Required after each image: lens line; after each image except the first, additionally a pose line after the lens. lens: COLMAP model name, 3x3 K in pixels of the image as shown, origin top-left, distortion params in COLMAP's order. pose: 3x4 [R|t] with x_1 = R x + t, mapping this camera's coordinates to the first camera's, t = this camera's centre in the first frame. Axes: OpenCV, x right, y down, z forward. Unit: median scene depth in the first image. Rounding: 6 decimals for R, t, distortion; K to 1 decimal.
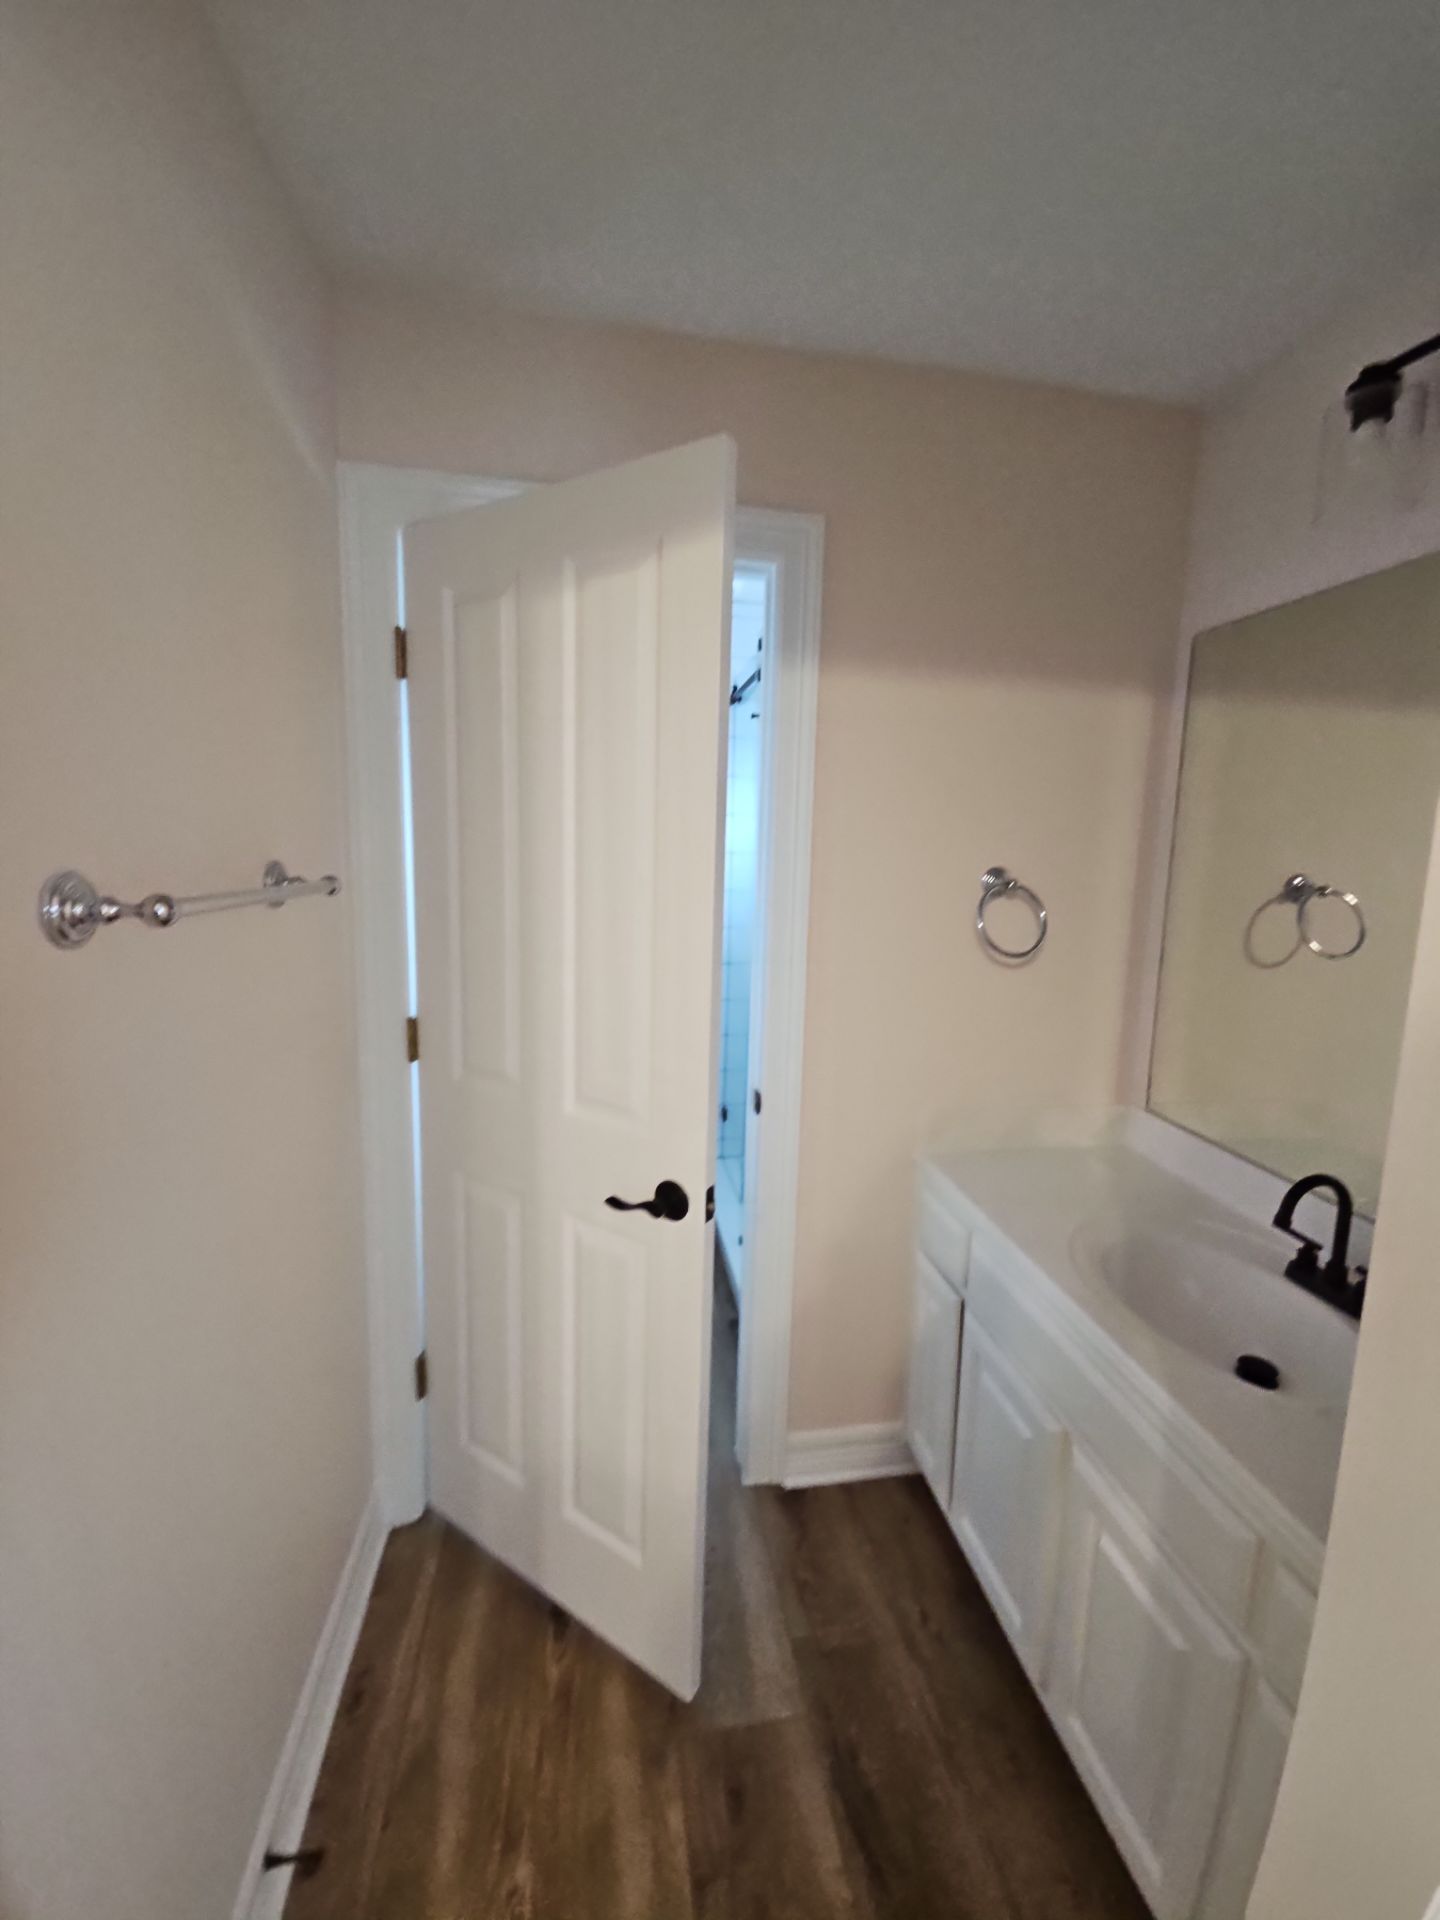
lens RADIAL K [[781.9, 0, 720.0], [0, 781.9, 960.0], [0, 0, 1]] dist [0.013300, -0.011386]
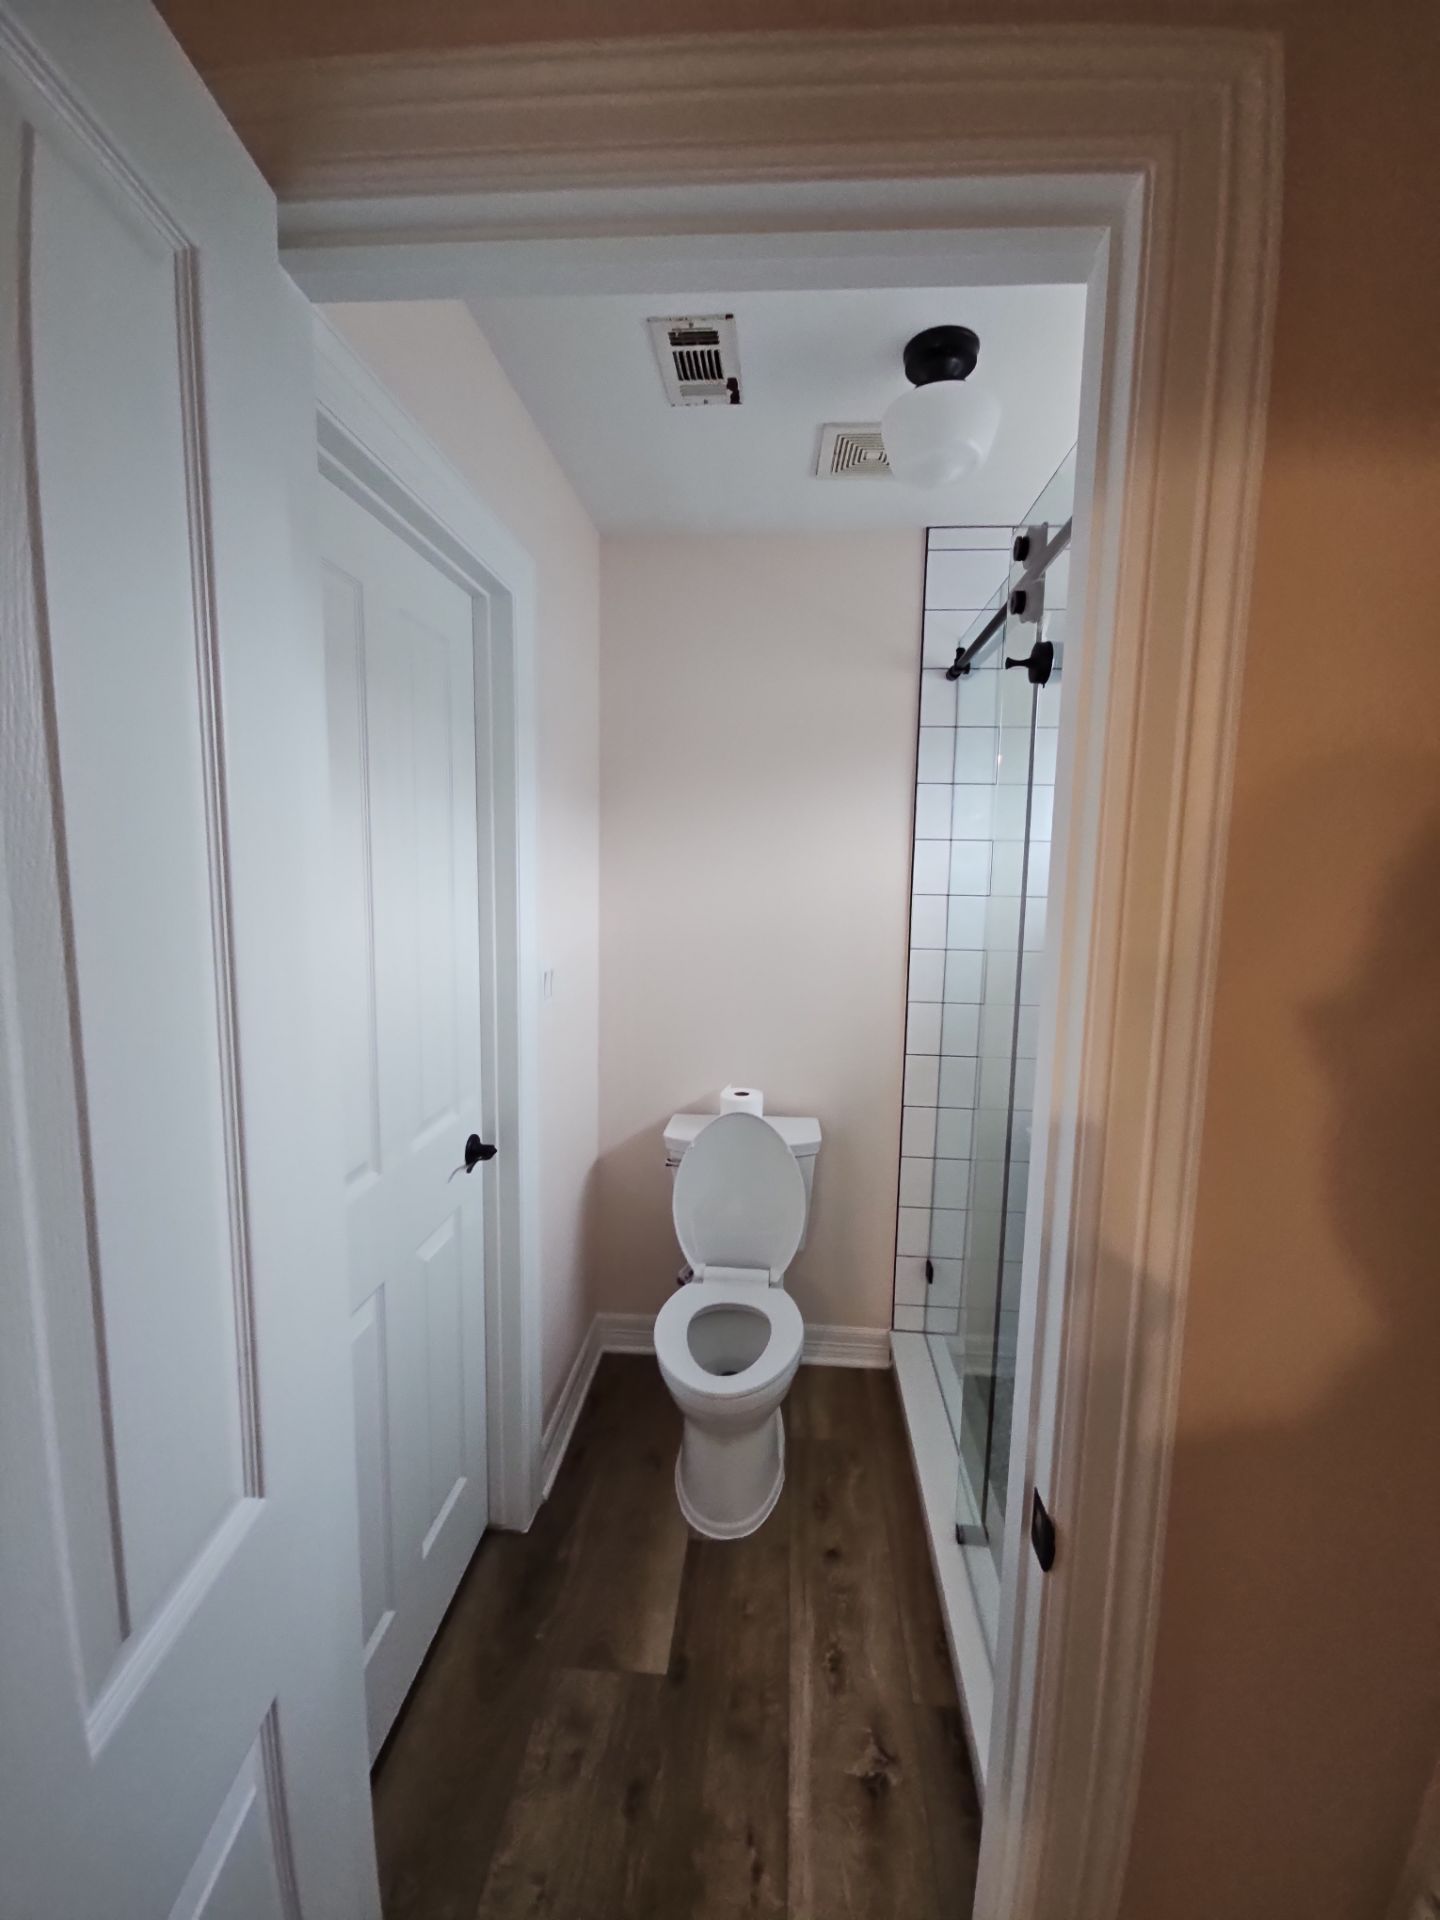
lens RADIAL K [[781.9, 0, 720.0], [0, 781.9, 960.0], [0, 0, 1]] dist [0.013300, -0.011386]
pose [[0.971063, 0.021549, -0.237848, -0.018048], [-0.028739, 0.999228, -0.026802, -0.066403], [0.237087, 0.032862, 0.970932, 0.353559]]
